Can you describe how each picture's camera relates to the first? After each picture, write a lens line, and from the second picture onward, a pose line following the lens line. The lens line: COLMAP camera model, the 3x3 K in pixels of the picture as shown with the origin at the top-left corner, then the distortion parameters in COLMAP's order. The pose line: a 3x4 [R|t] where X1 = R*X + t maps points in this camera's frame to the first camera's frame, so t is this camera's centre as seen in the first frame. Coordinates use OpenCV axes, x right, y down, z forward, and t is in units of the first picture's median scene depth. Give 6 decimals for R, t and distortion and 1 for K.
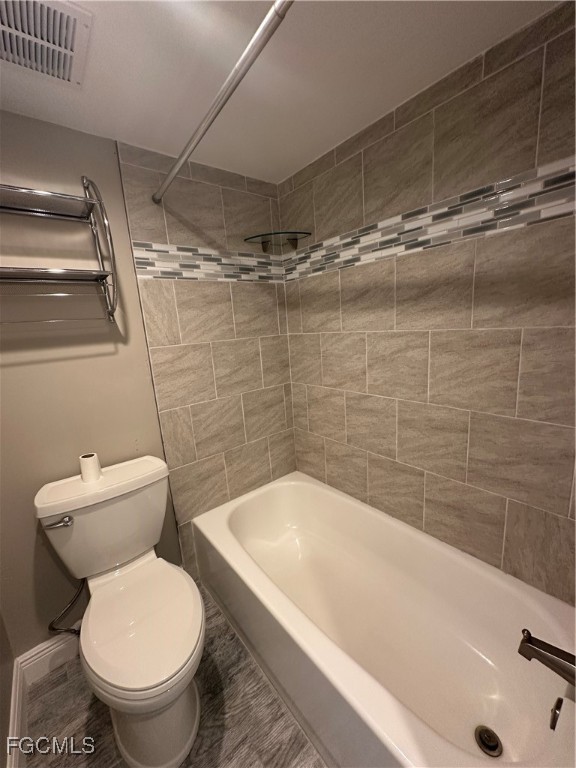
lens RADIAL K [[307.0, 0, 295.4], [0, 307.0, 384.8], [0, 0, 1]] dist [-0.008510, 0.001088]
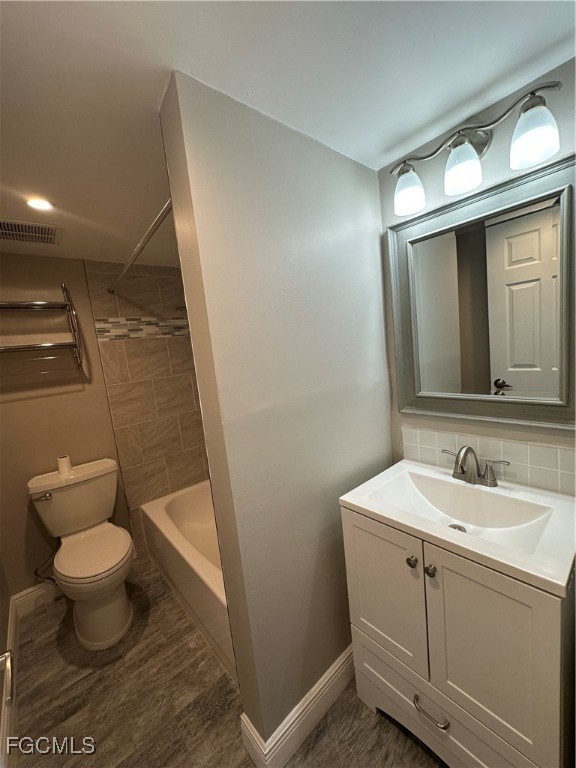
lens RADIAL K [[307.0, 0, 295.3], [0, 307.0, 384.8], [0, 0, 1]] dist [-0.008510, 0.001088]
pose [[0.999033, -0.036379, 0.024671, 0.428662], [0.038087, 0.996627, -0.072691, 0.021249], [-0.021944, 0.073560, 0.997049, -0.540428]]
